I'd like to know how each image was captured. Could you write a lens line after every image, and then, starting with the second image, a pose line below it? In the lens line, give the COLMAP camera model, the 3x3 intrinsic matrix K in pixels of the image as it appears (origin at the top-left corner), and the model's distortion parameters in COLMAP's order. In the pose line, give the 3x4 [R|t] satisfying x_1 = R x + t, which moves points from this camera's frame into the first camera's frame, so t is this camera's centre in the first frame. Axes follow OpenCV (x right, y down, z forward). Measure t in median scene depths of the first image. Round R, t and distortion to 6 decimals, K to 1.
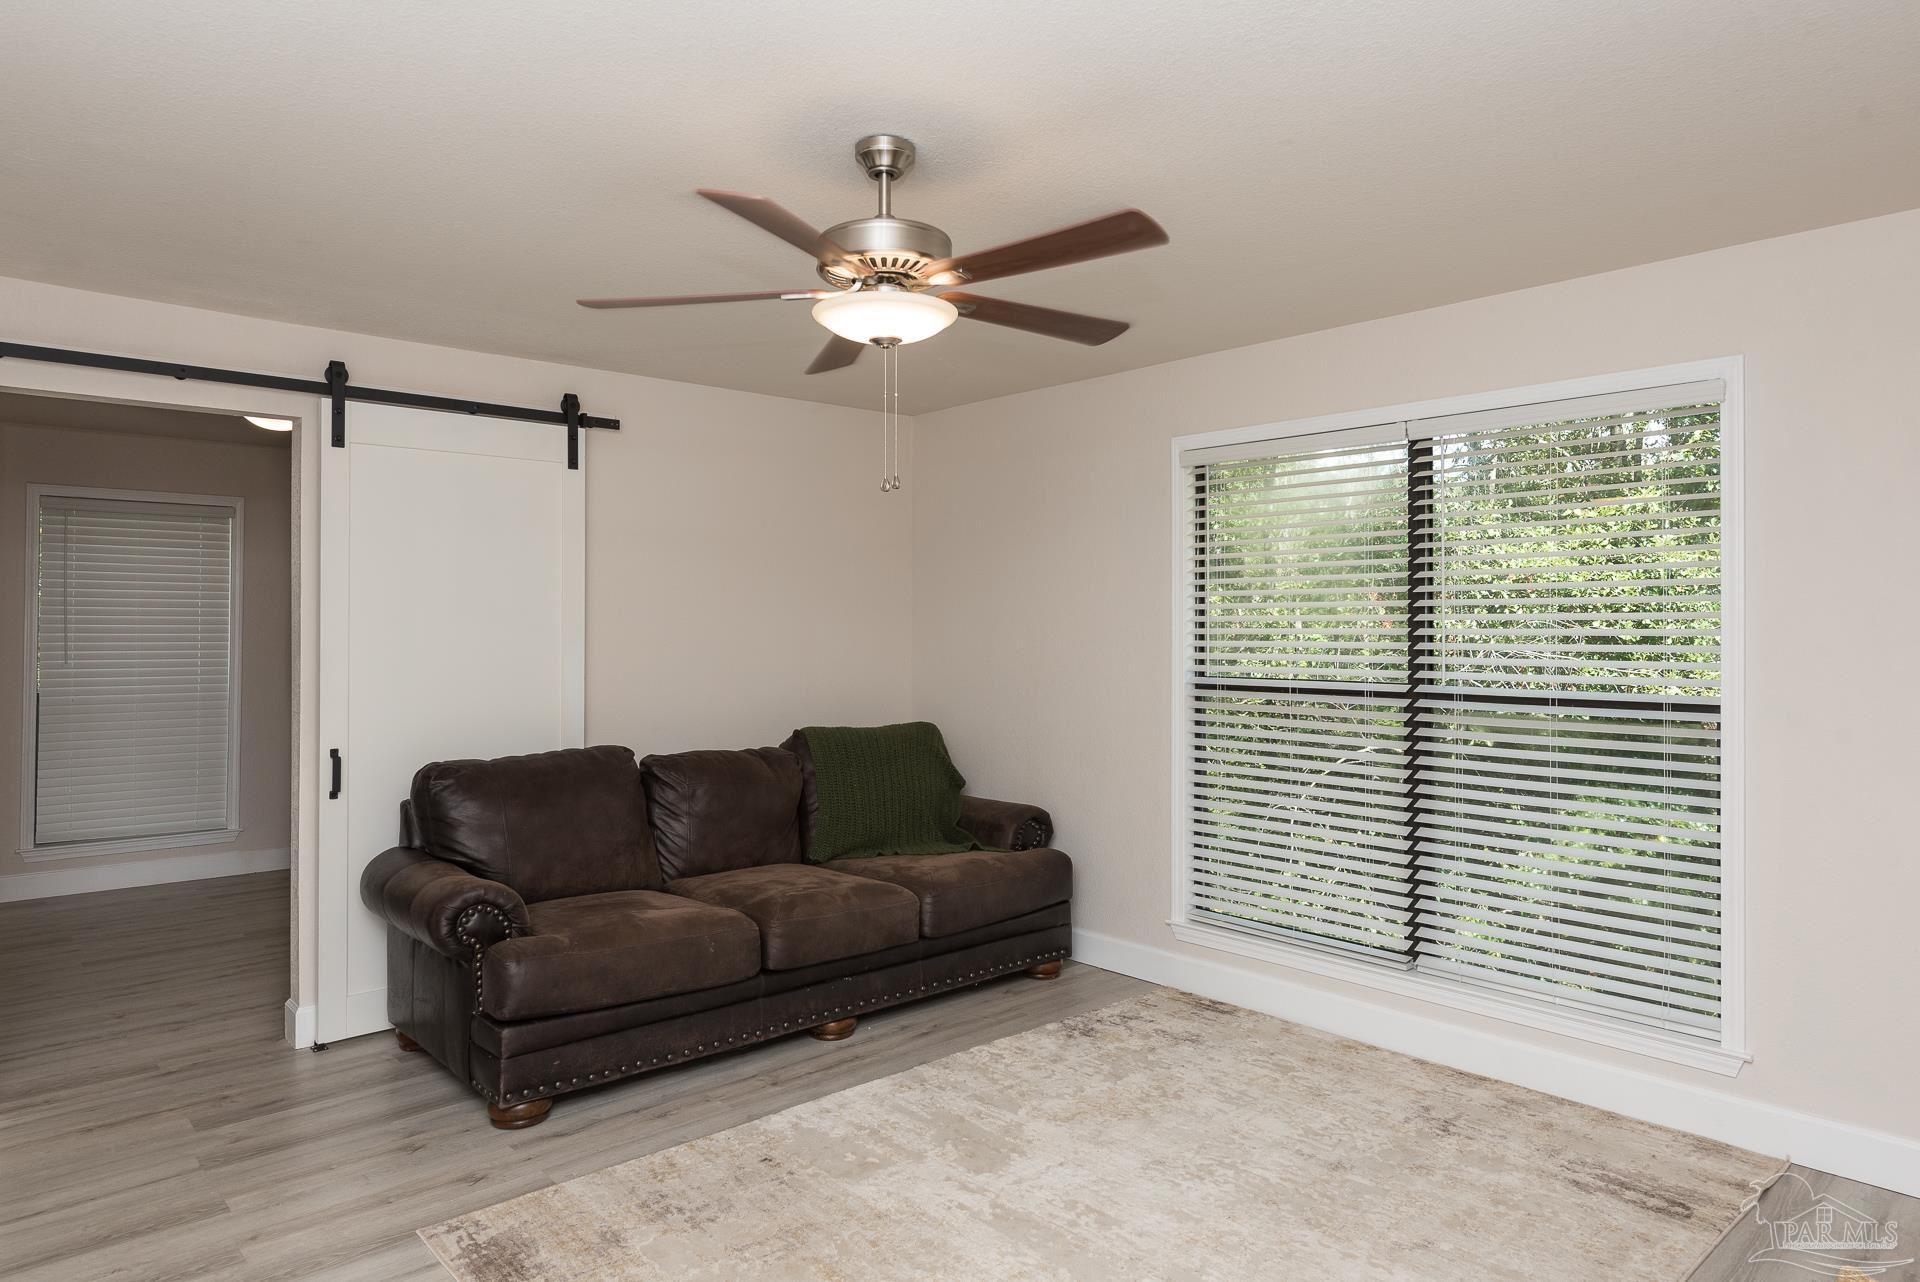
lens RADIAL K [[1189.0, 0, 969.1], [0, 1189.0, 621.5], [0, 0, 1]] dist [-0.001217, 0.002791]
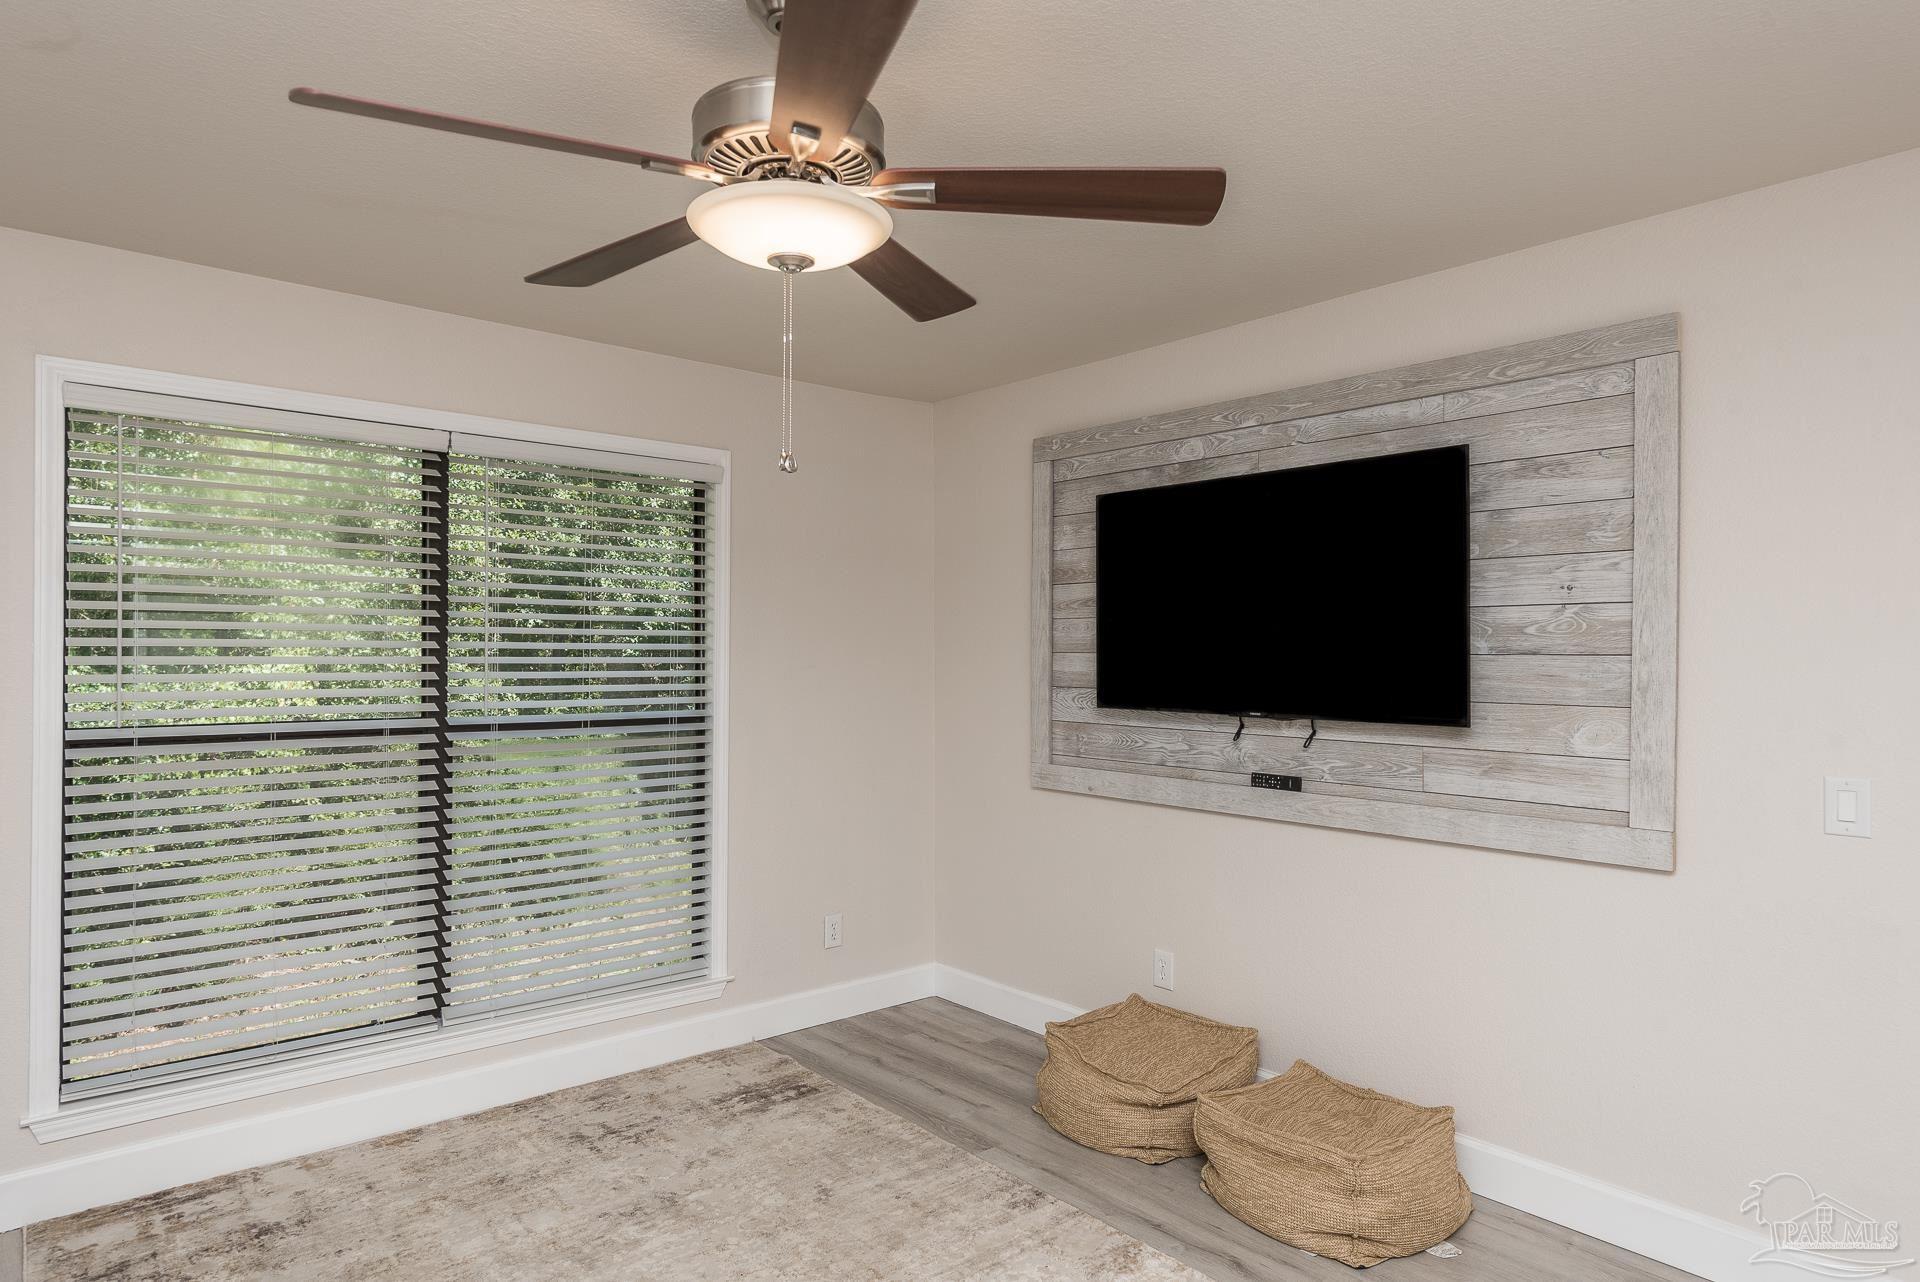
lens RADIAL K [[1129.5, 0, 960.0], [0, 1129.5, 641.0], [0, 0, 1]] dist [0.003938, 0.001056]
pose [[0.026139, 0.012169, 0.999584, -0.572329], [-0.008390, 0.999893, -0.011953, 0.000447], [-0.999623, -0.008074, 0.026239, 0.662701]]
